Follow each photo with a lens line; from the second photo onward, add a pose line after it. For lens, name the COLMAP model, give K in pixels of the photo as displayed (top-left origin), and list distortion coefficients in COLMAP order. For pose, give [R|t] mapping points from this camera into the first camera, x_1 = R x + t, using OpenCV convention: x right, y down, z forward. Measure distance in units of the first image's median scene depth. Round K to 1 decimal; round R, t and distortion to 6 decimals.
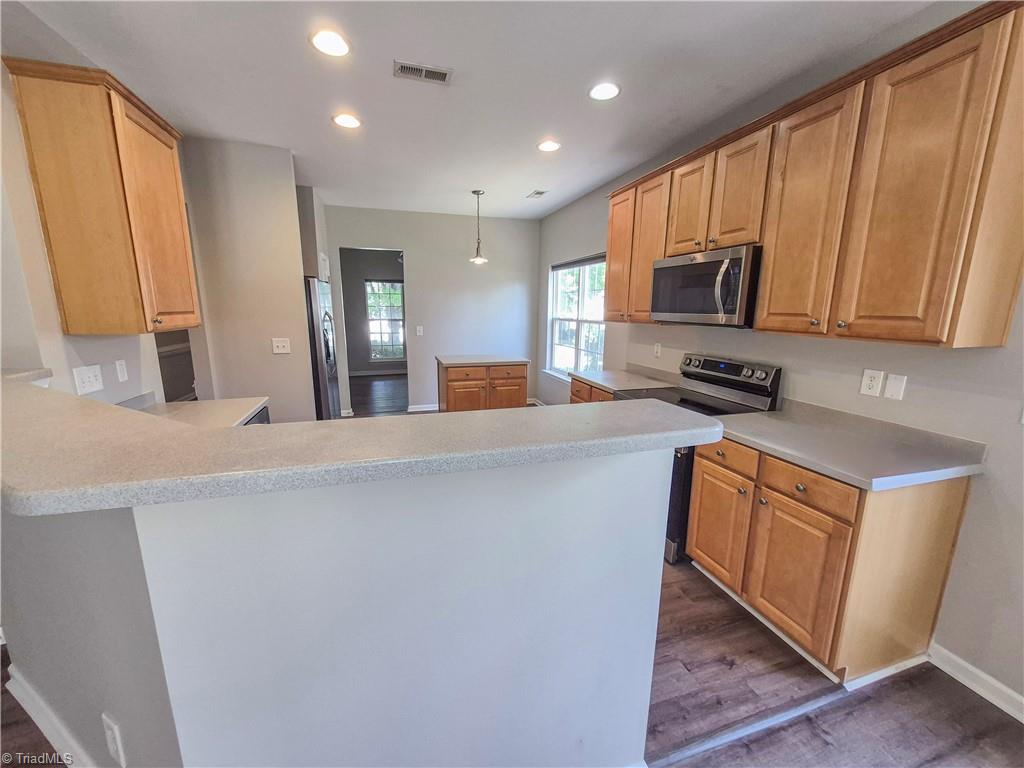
lens RADIAL K [[402.0, 0, 511.7], [0, 402.0, 387.9], [0, 0, 1]] dist [-0.003070, 0.001107]
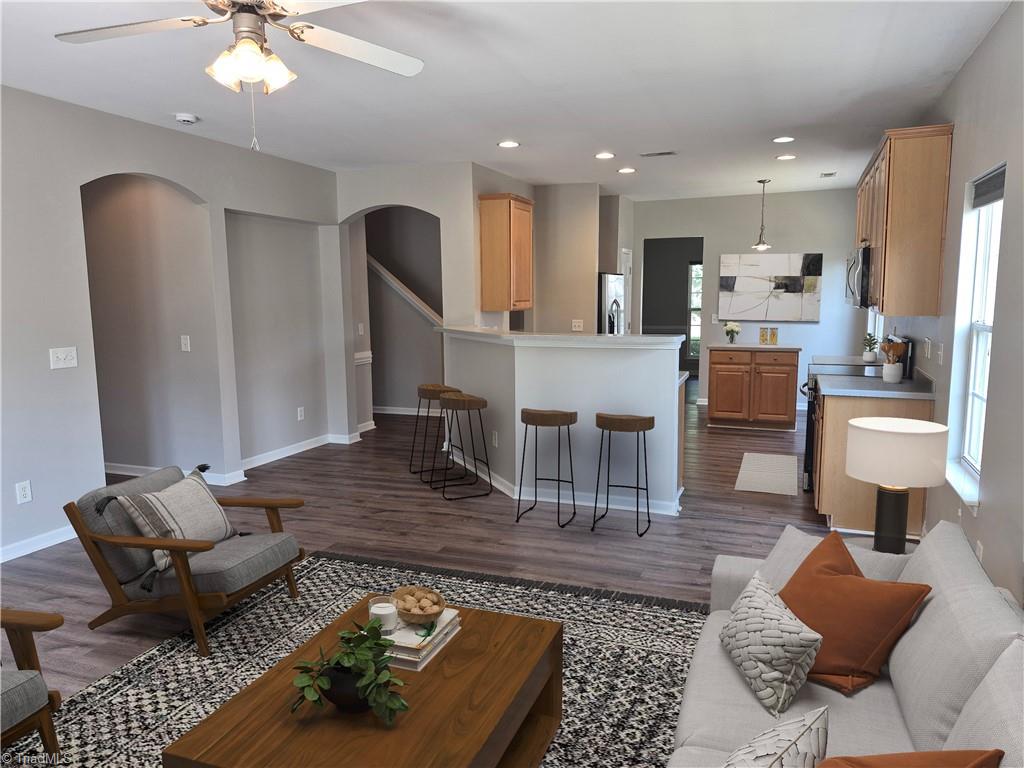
lens RADIAL K [[710.6, 0, 510.1], [0, 710.6, 387.8], [0, 0, 1]] dist [0.054884, -0.047489]
pose [[0.780042, 0.068733, -0.621940, 1.158383], [-0.109188, 0.993651, -0.027132, 0.299915], [0.616126, 0.089073, 0.782595, -1.525964]]
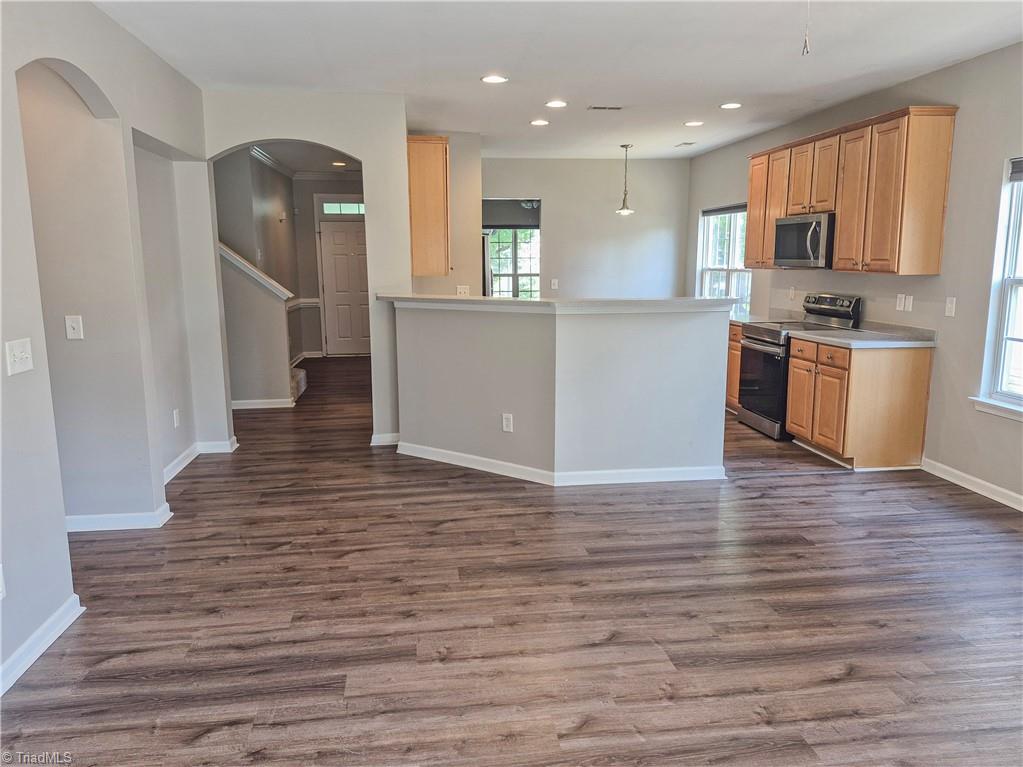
lens RADIAL K [[743.9, 0, 508.7], [0, 743.9, 389.2], [0, 0, 1]] dist [0.031381, -0.008049]
pose [[0.983816, 0.017480, -0.178329, -0.056955], [-0.021564, 0.999547, -0.020990, 0.365093], [0.177881, 0.024495, 0.983747, -1.843509]]
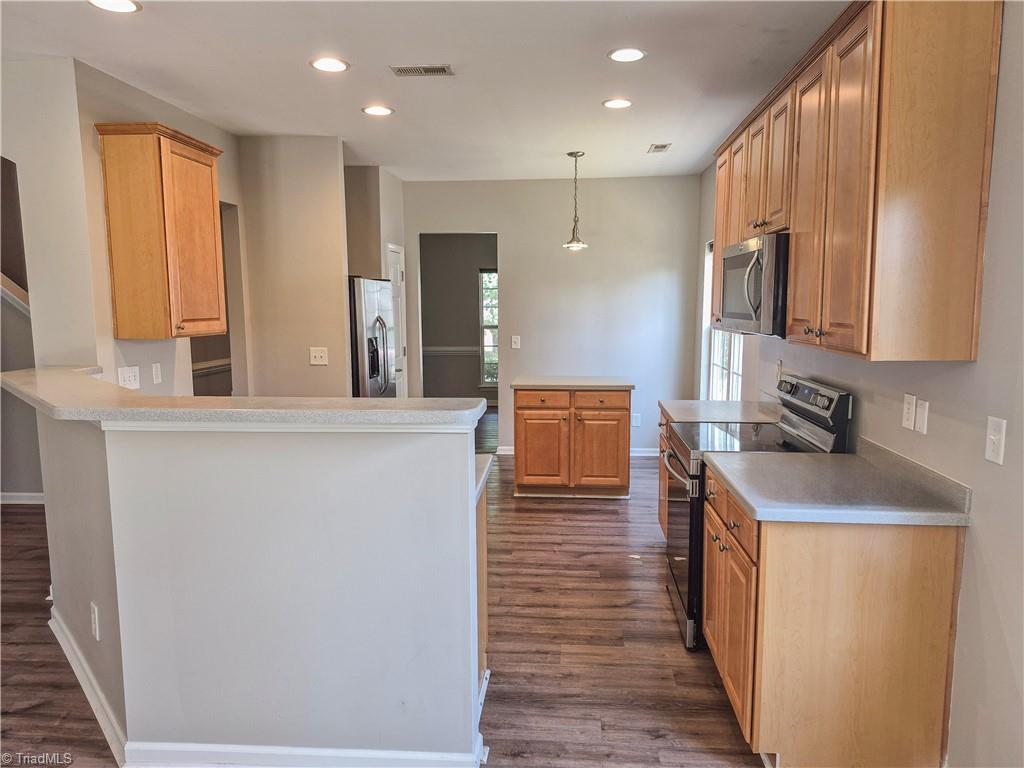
lens RADIAL K [[710.6, 0, 523.7], [0, 710.6, 393.5], [0, 0, 1]] dist [0.054884, -0.047489]
pose [[0.932528, 0.034709, -0.359425, 0.626088], [-0.060860, 0.996238, -0.061696, 0.069655], [0.355931, 0.079407, 0.931132, -0.428650]]
